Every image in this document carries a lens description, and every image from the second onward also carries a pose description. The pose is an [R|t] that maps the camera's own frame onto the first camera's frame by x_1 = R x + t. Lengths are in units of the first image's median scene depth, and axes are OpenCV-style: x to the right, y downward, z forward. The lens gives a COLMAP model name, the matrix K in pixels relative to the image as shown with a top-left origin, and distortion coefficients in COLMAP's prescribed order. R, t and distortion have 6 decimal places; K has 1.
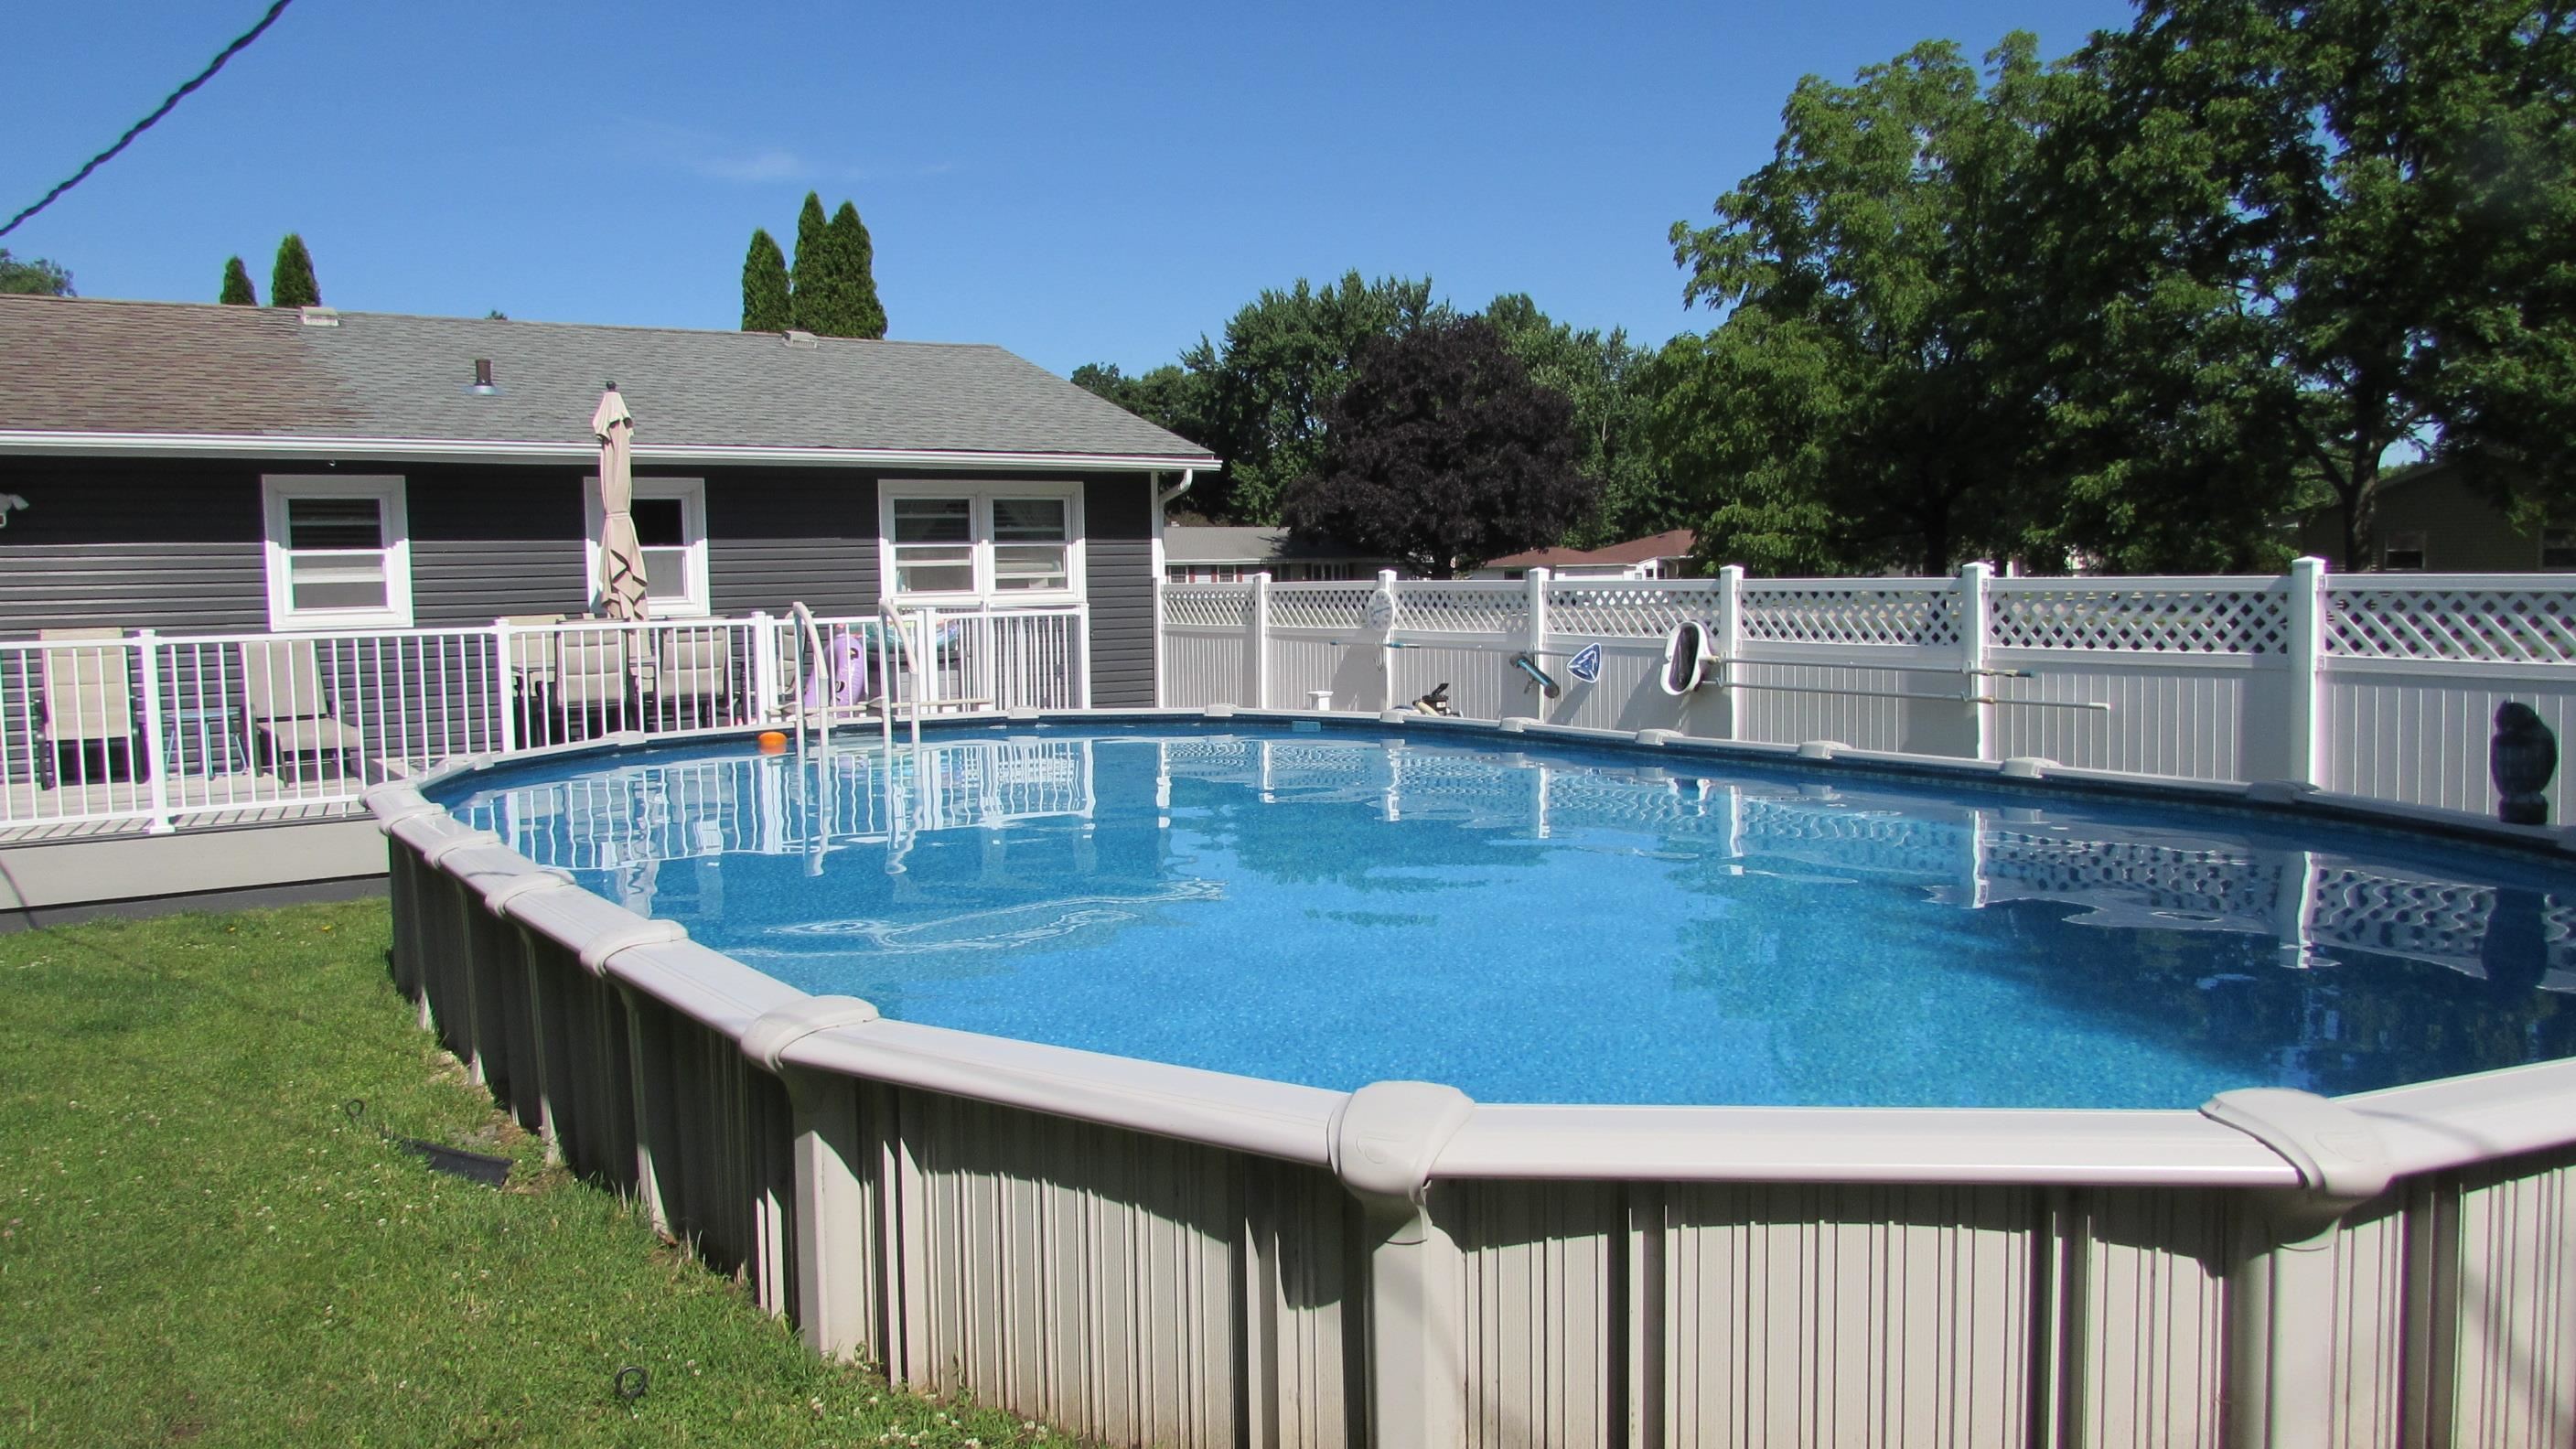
lens RADIAL K [[1818.7, 0, 1294.4], [0, 1818.7, 710.4], [0, 0, 1]] dist [-0.042184, 0.023615]
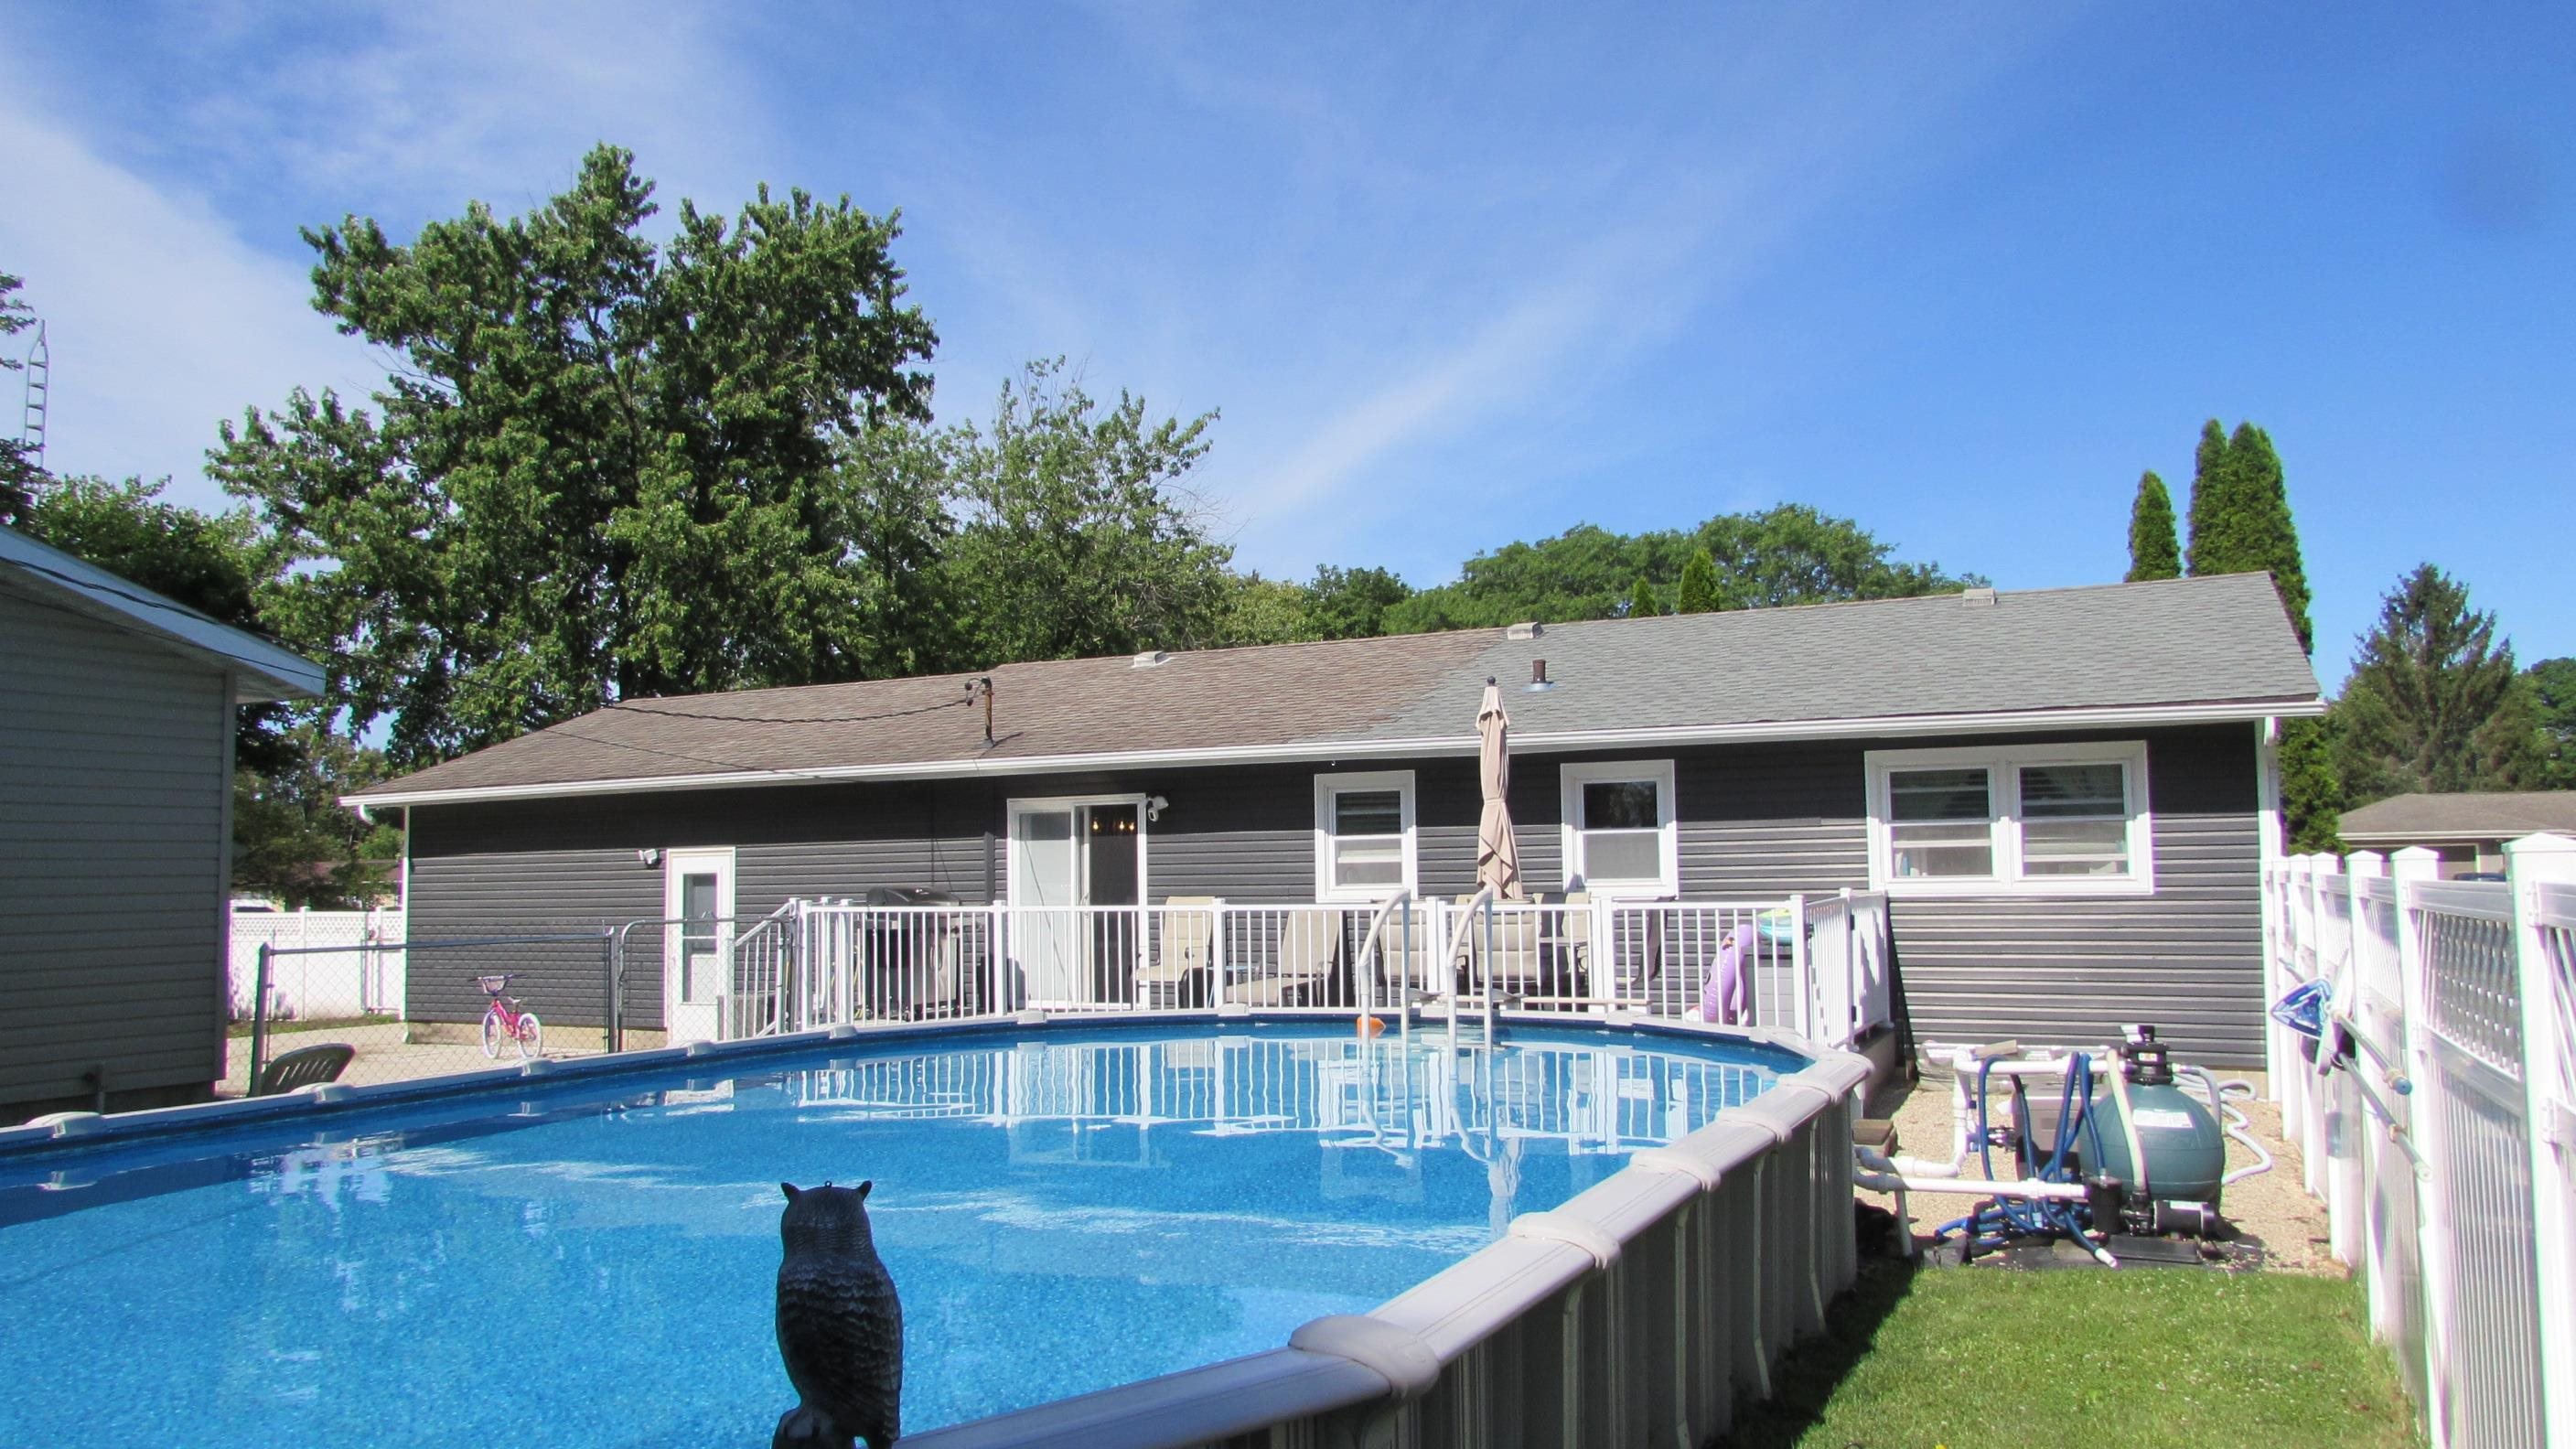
lens RADIAL K [[1818.7, 0, 1296.8], [0, 1818.7, 745.9], [0, 0, 1]] dist [-0.042184, 0.023615]
pose [[0.513346, -0.047297, -0.856877, 0.462945], [-0.060899, 0.993955, -0.091348, -0.035169], [0.856018, 0.099076, 0.507362, 0.345005]]
